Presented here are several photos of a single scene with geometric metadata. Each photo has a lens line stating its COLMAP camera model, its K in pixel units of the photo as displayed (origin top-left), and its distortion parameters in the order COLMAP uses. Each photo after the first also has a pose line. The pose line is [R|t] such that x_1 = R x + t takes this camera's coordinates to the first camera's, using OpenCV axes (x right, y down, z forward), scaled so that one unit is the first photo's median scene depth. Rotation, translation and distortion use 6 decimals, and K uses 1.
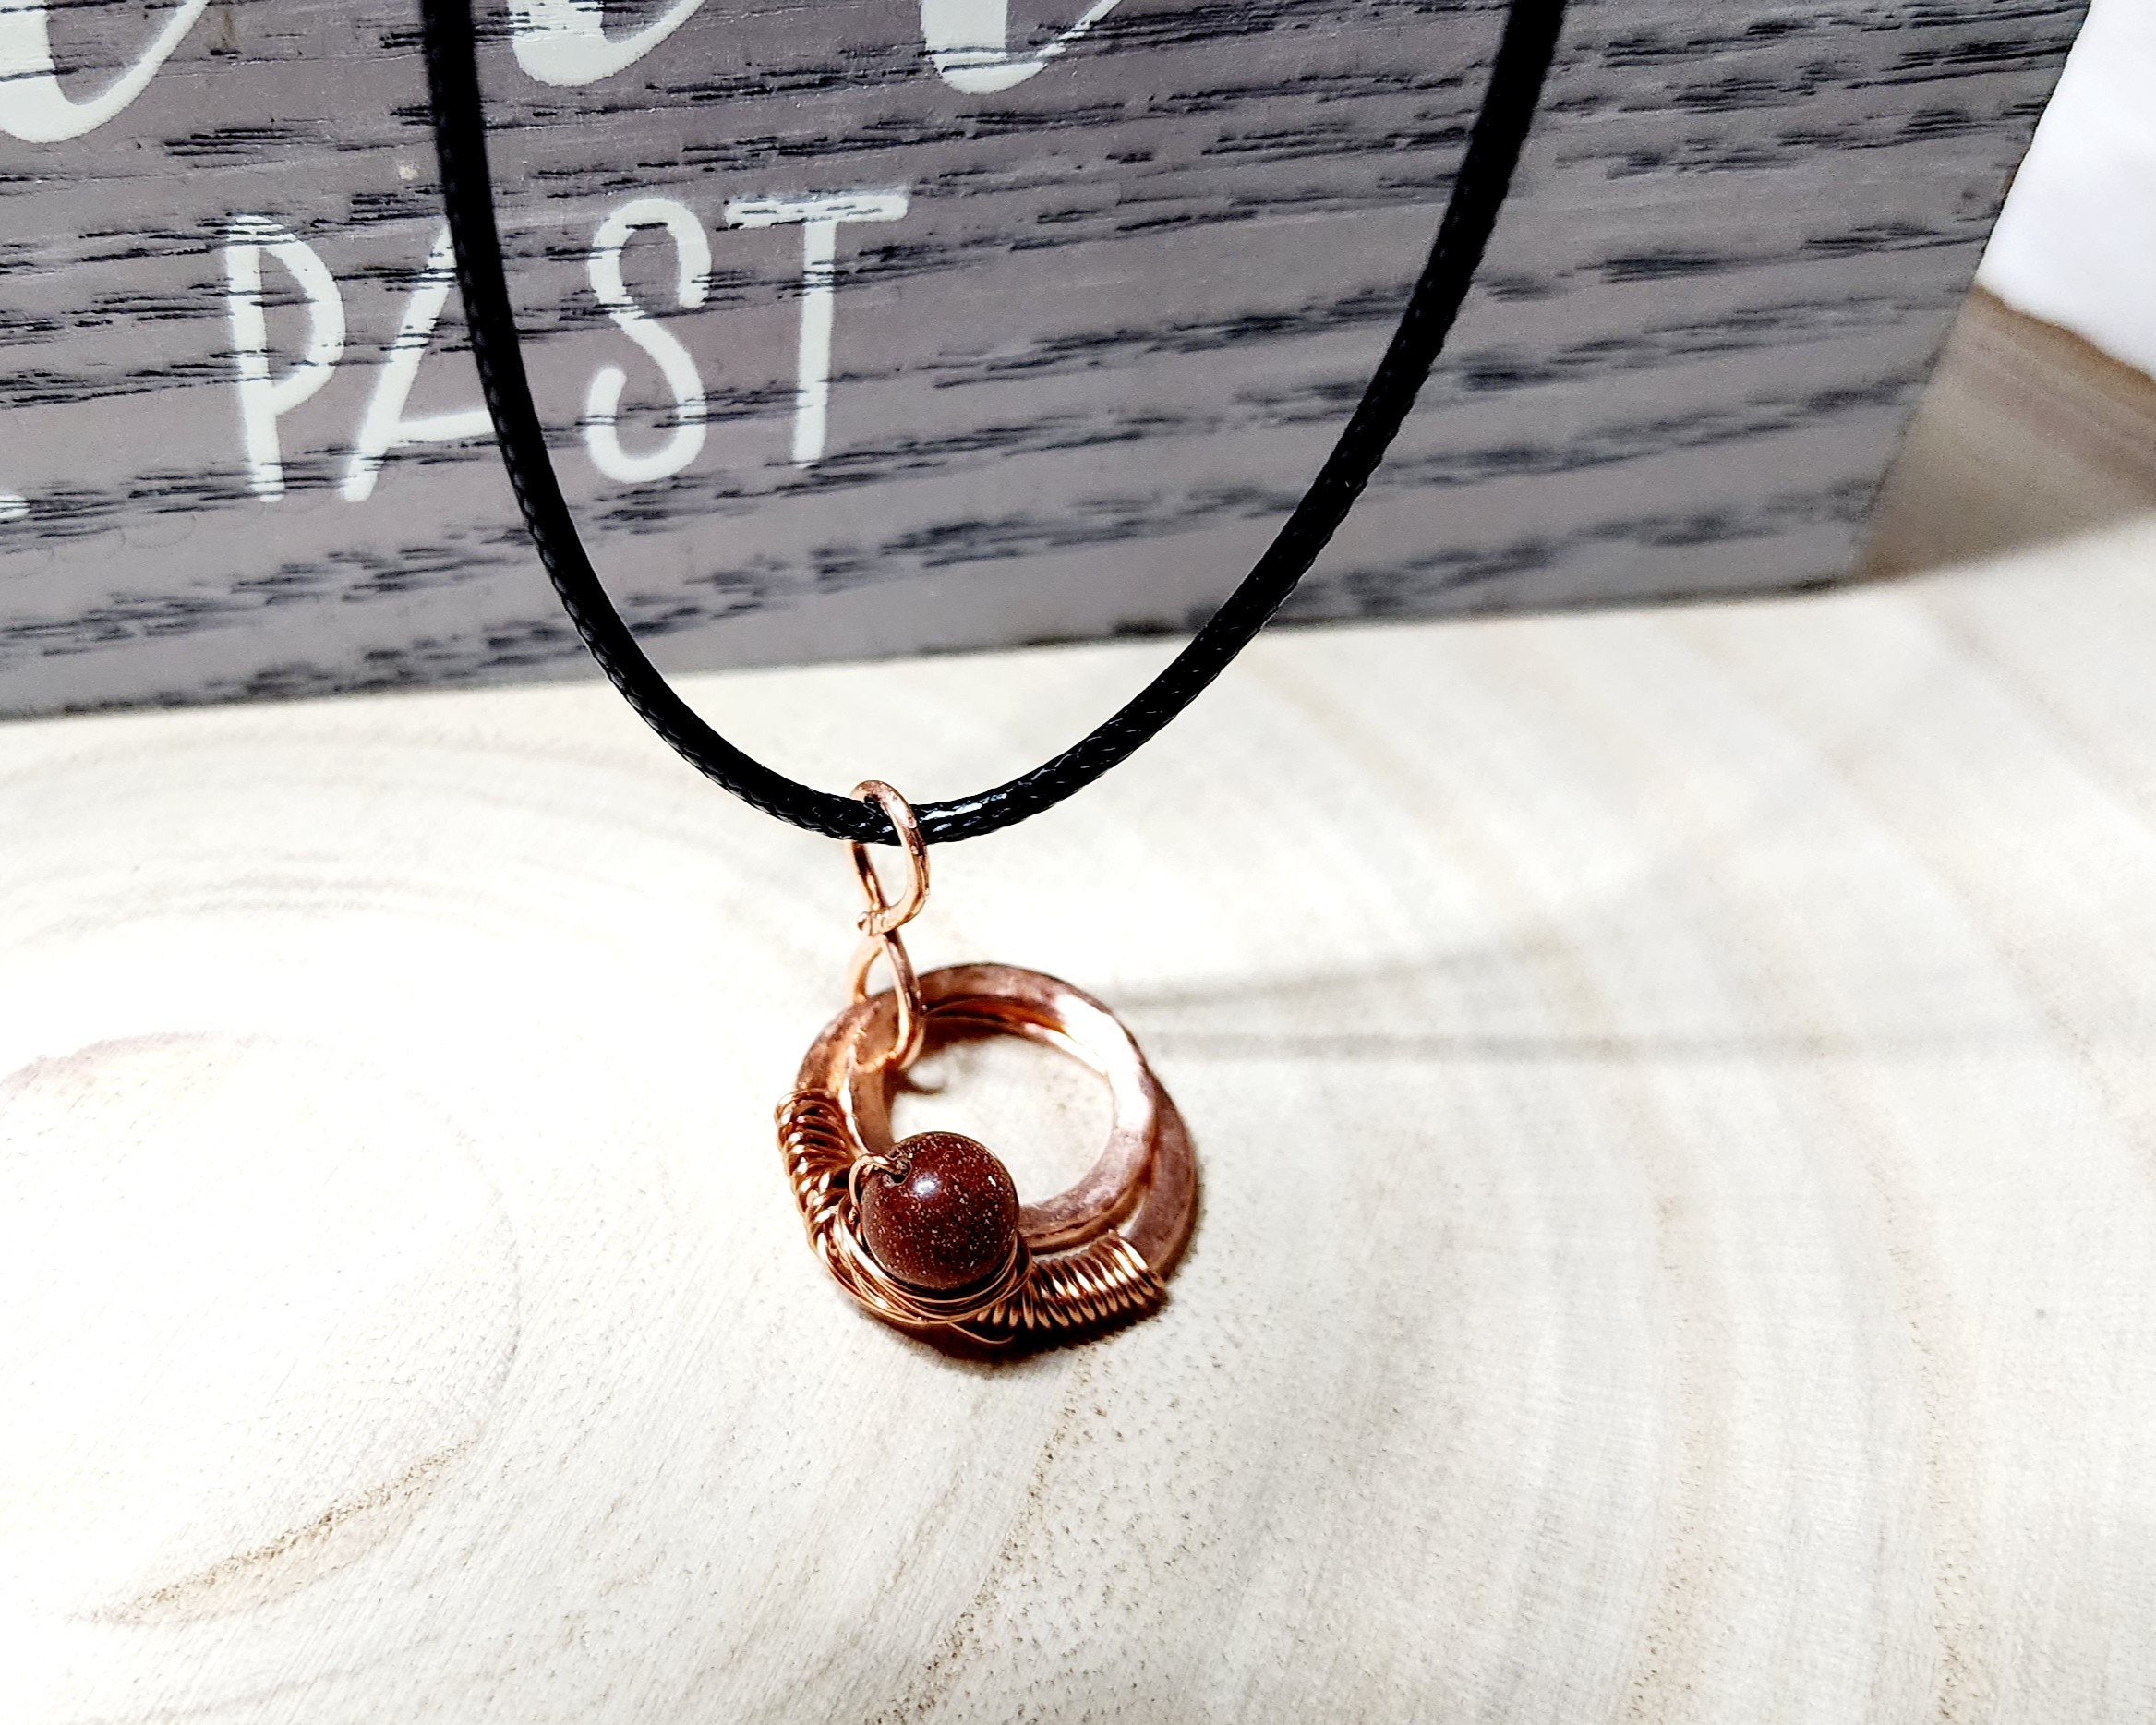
lens RADIAL K [[2491.3, 0, 786.3], [0, 2491.3, 814.5], [0, 0, 1]] dist [-0.004372, -0.104486]
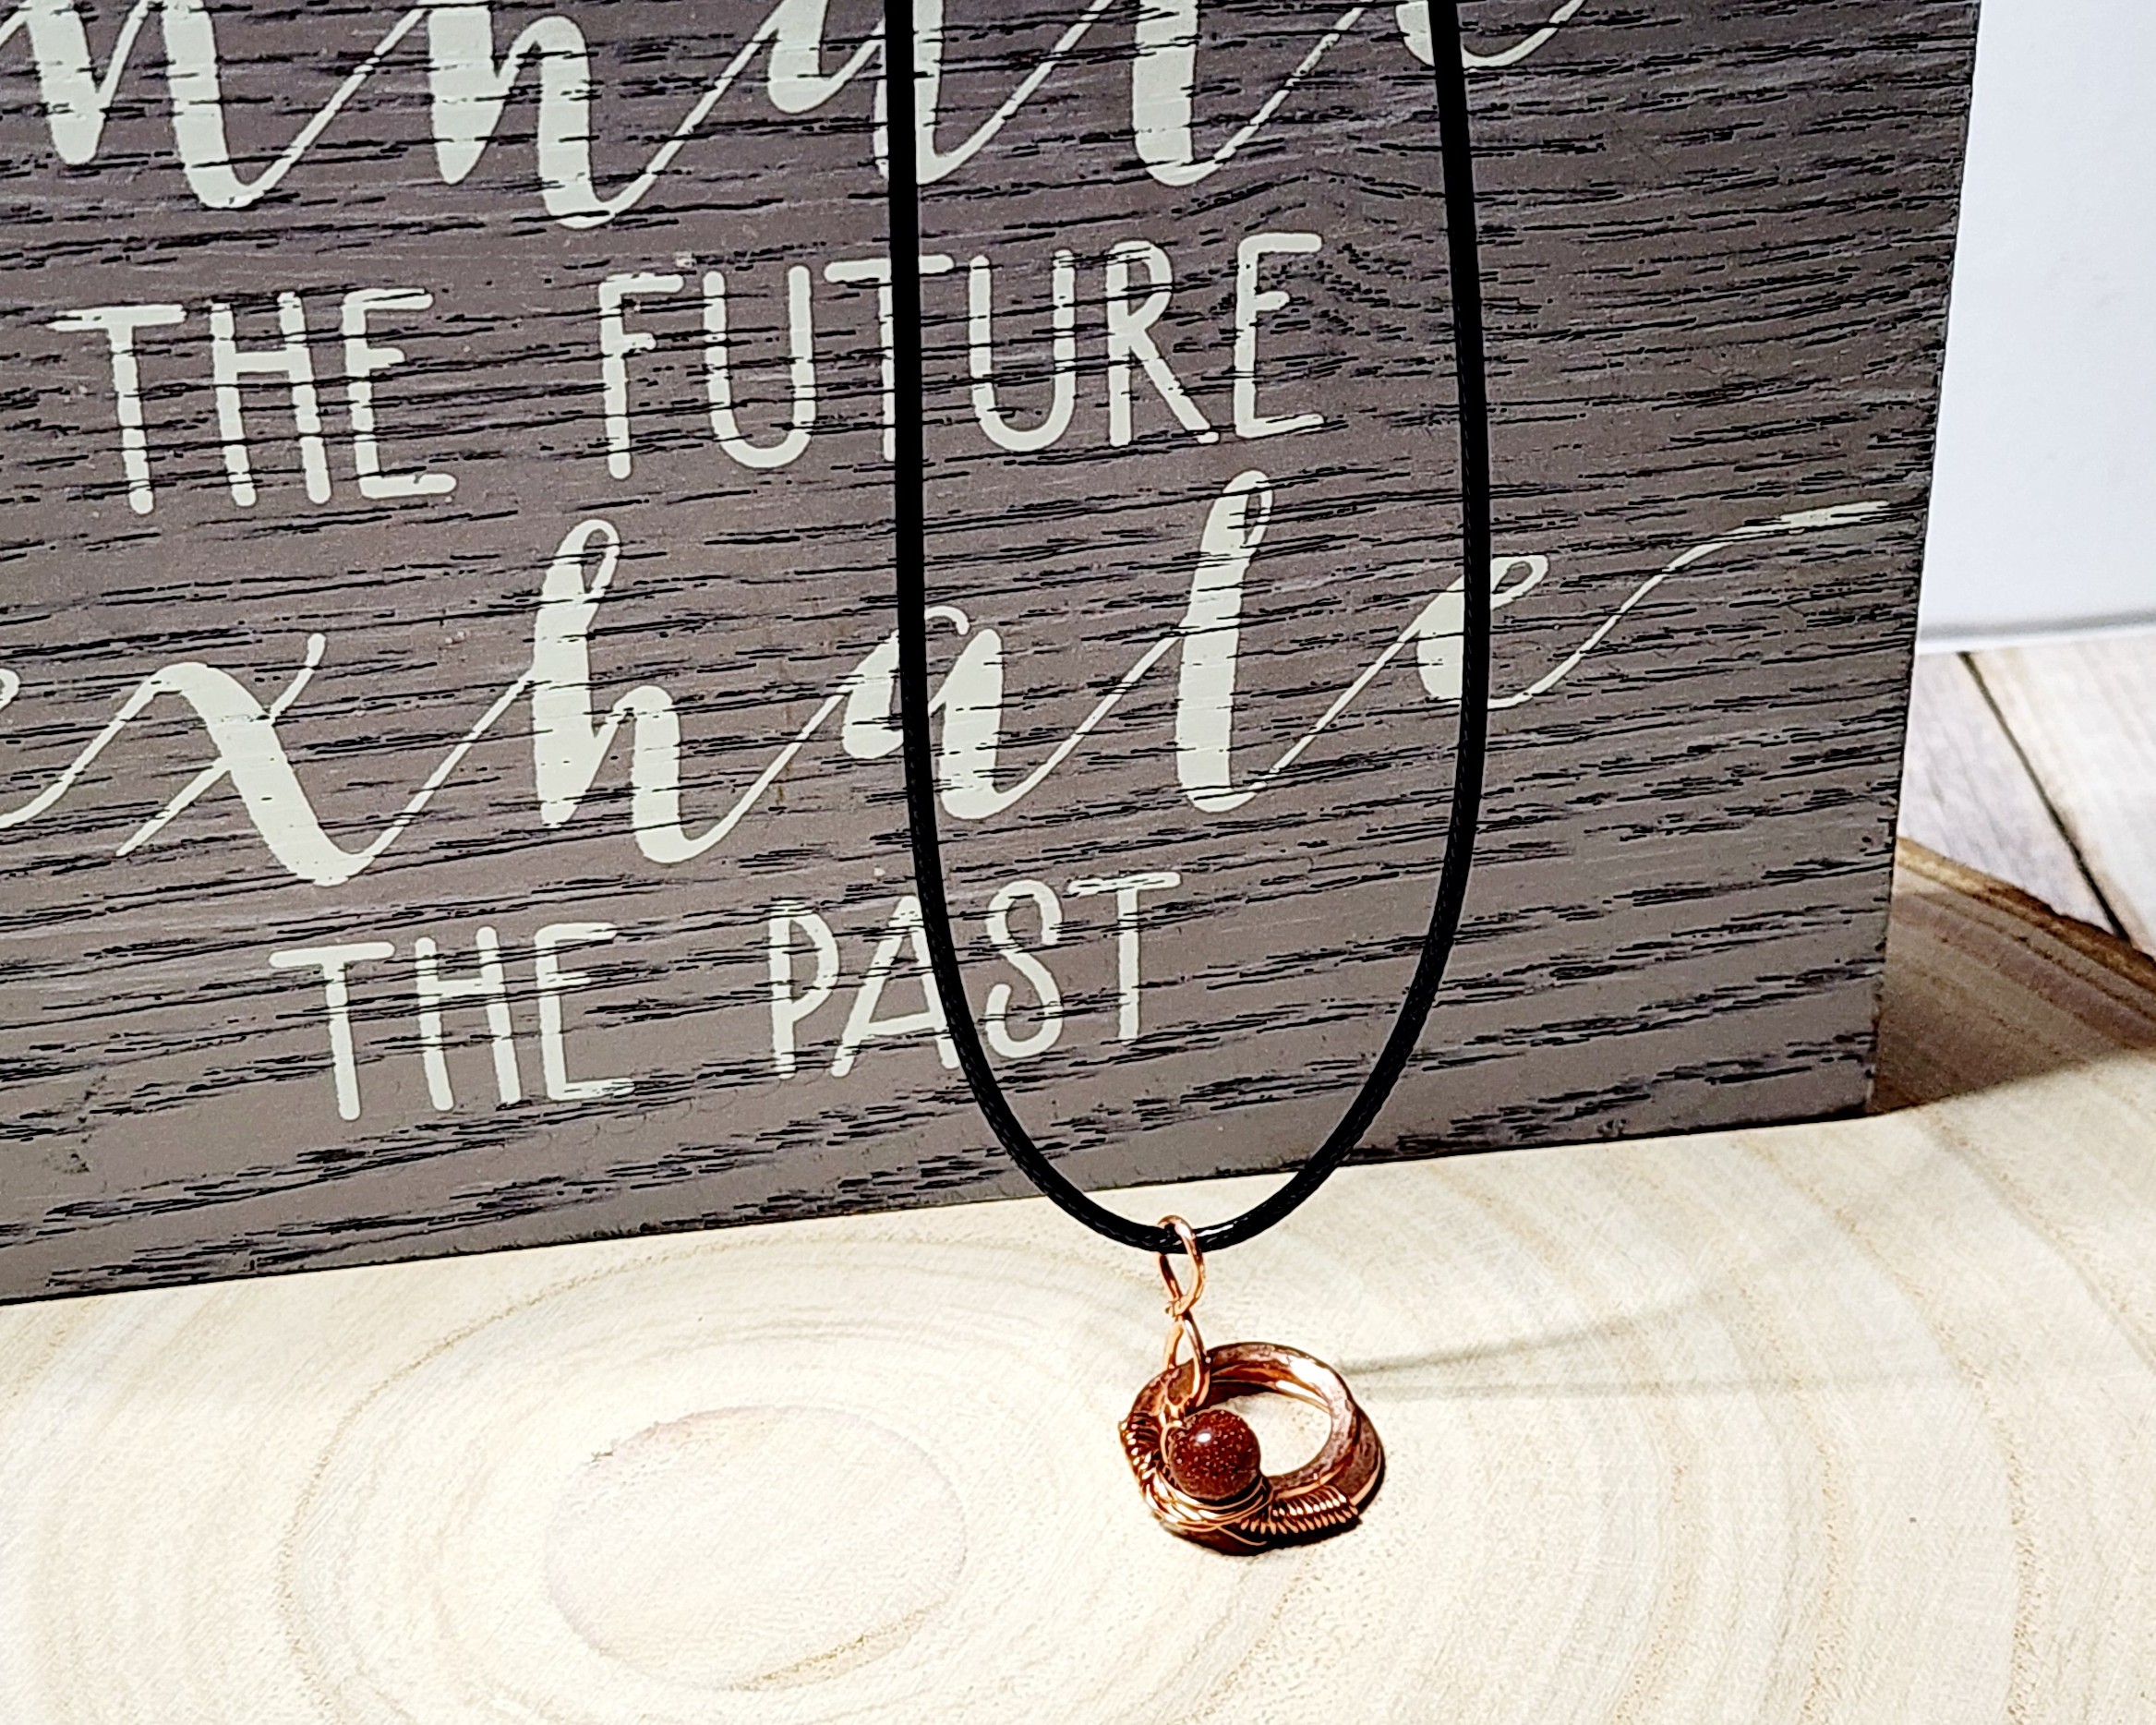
lens RADIAL K [[4607.1, 0, 1159.5], [0, 4607.1, 776.0], [0, 0, 1]] dist [0.154325, -0.104505]
pose [[0.999069, -0.041998, -0.009889, 0.070209], [0.038100, 0.966291, -0.254617, 0.479711], [0.020249, 0.254003, 0.966991, -2.024396]]
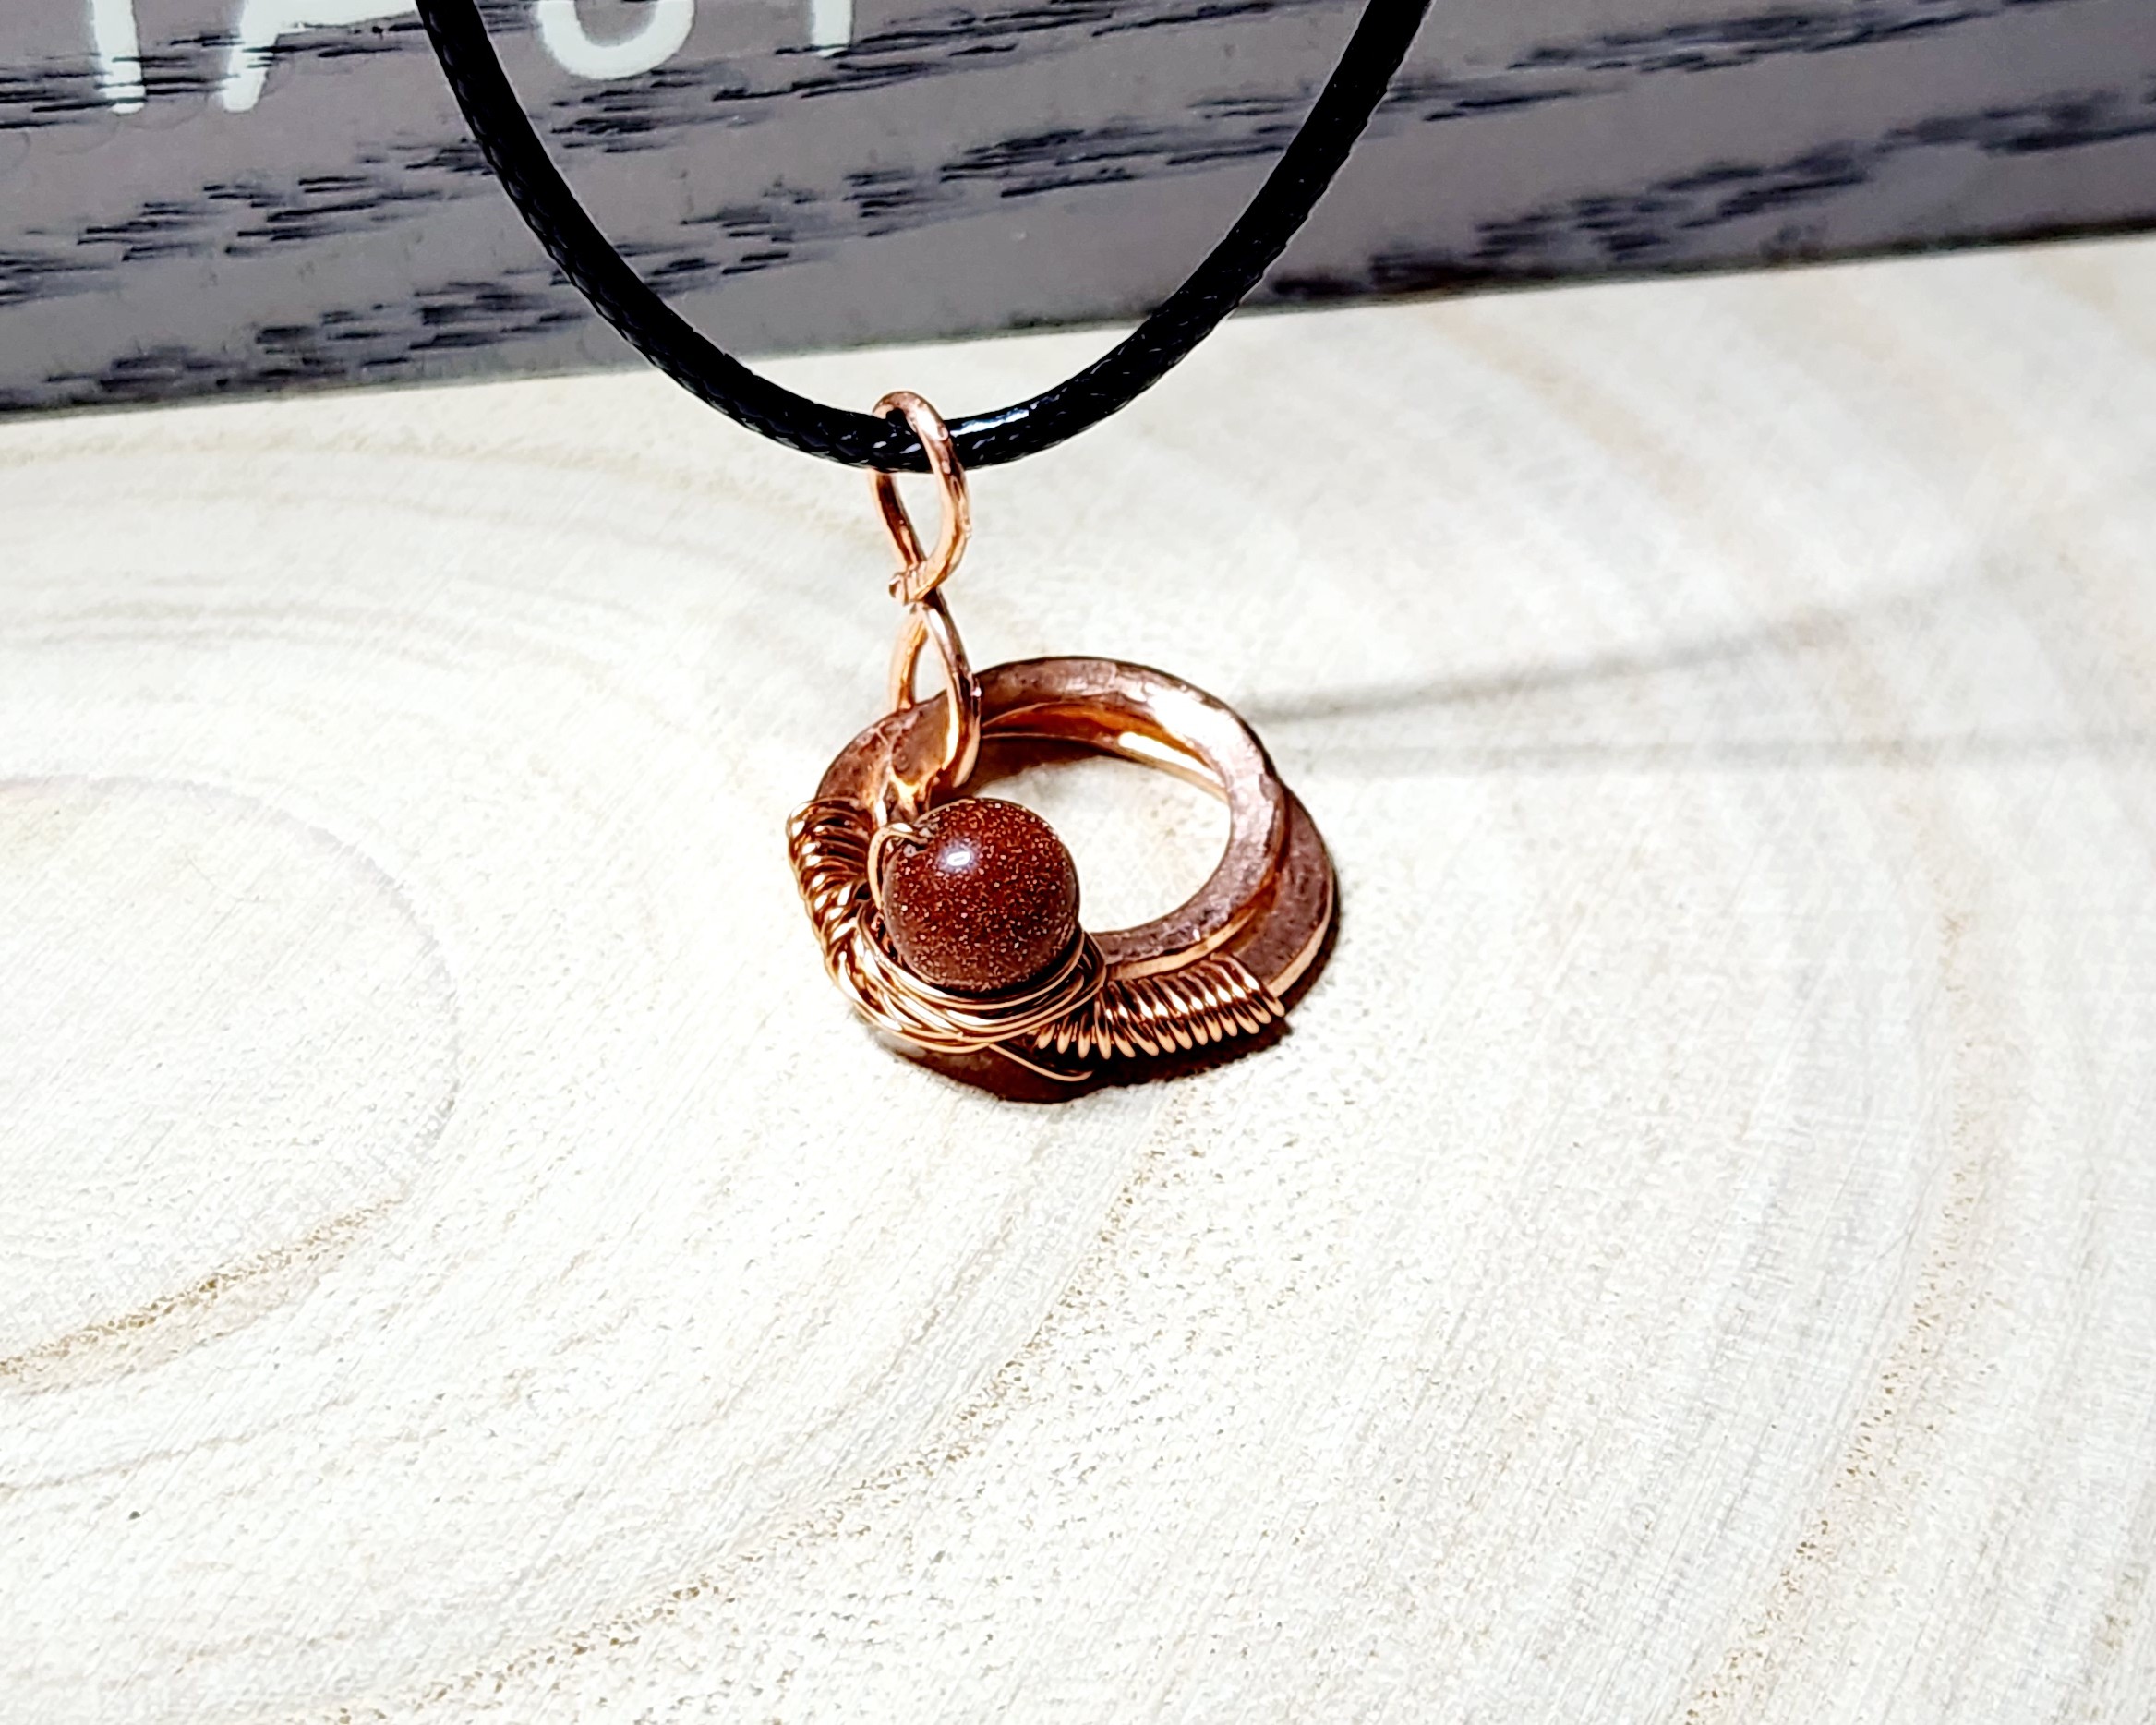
lens RADIAL K [[4717.3, 0, 1069.5], [0, 4717.3, 808.5], [0, 0, 1]] dist [0.182558, -0.991845]
pose [[0.999342, -0.033399, -0.014125, 0.105210], [0.031840, 0.994572, -0.099061, 0.263930], [0.017357, 0.098546, 0.994981, -0.469340]]
